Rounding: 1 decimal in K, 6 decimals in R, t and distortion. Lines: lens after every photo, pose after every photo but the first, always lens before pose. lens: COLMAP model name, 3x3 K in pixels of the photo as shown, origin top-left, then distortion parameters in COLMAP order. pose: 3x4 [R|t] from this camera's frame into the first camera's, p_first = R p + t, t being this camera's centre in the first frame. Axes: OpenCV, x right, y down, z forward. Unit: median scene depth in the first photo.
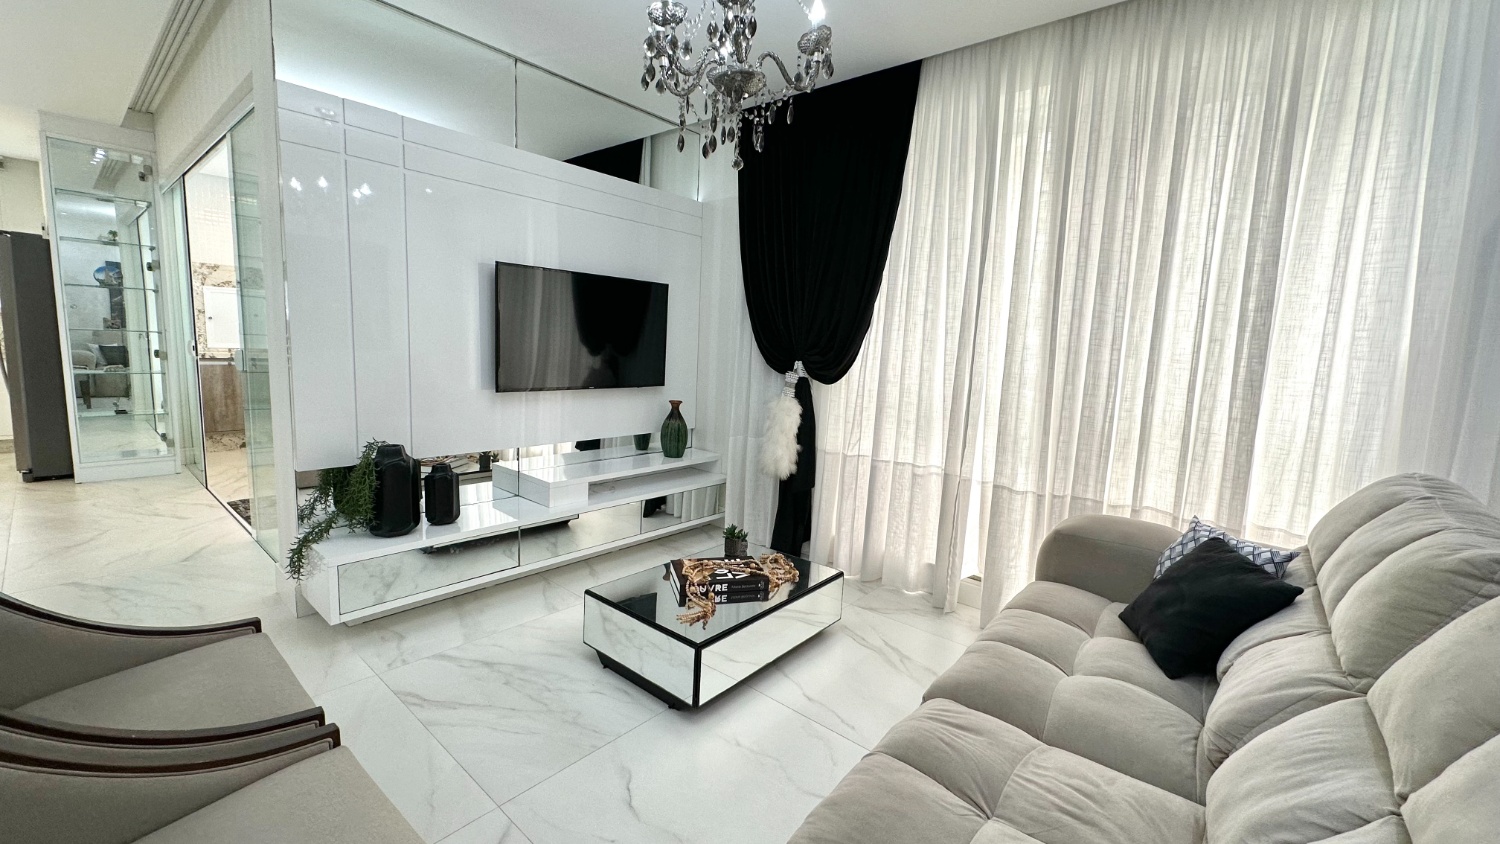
lens RADIAL K [[596.9, 0, 748.8], [0, 596.9, 418.0], [0, 0, 1]] dist [0.003935, 0.000183]
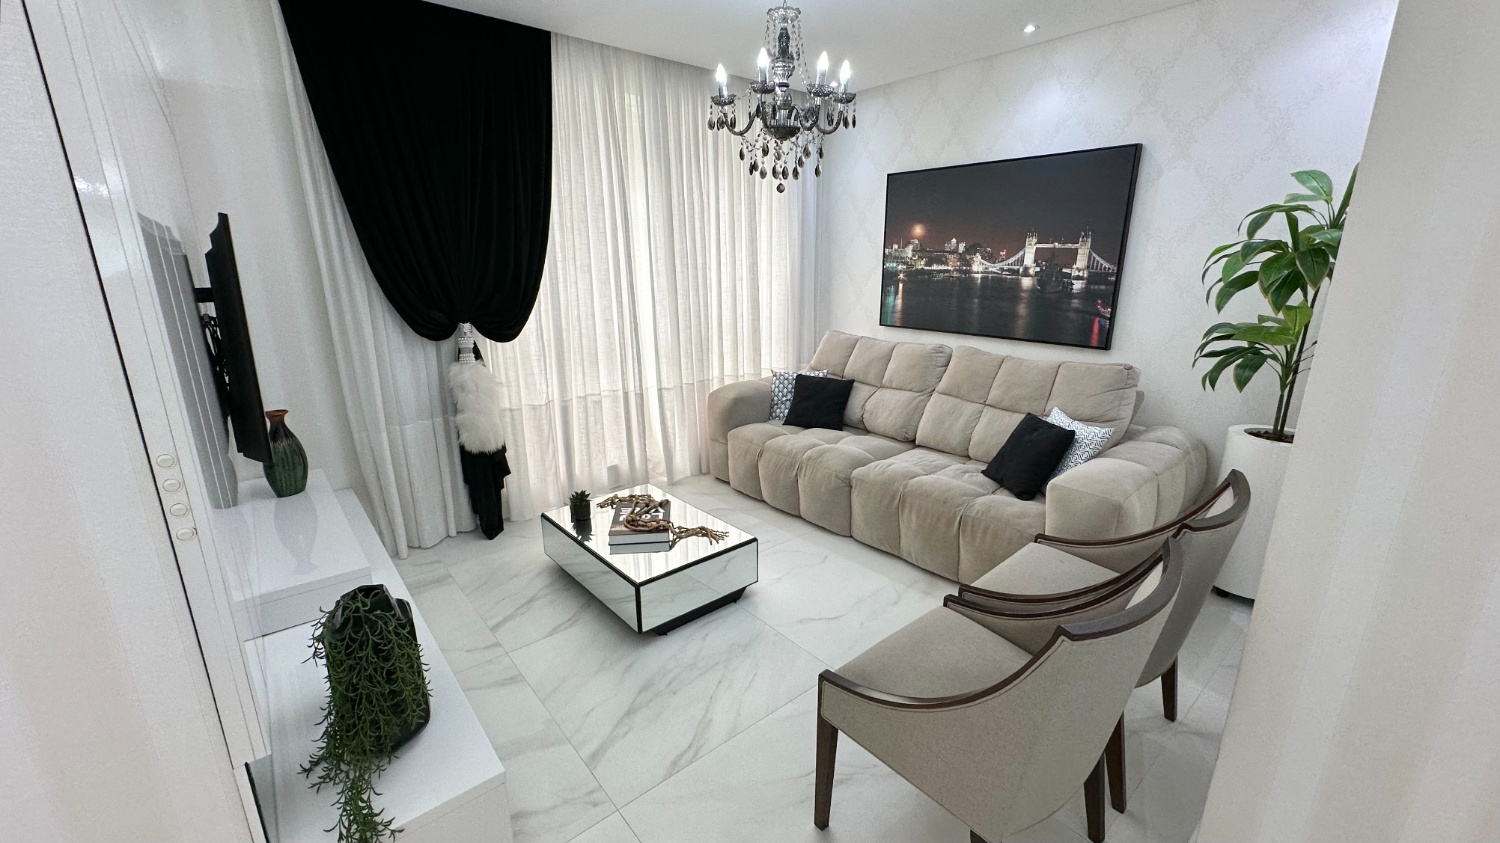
lens RADIAL K [[596.9, 0, 749.2], [0, 596.9, 419.2], [0, 0, 1]] dist [0.003935, 0.000183]
pose [[0.163074, -0.295778, 0.941234, -0.929202], [0.134400, 0.951772, 0.275804, -0.187240], [-0.977417, 0.081525, 0.194962, 0.516028]]
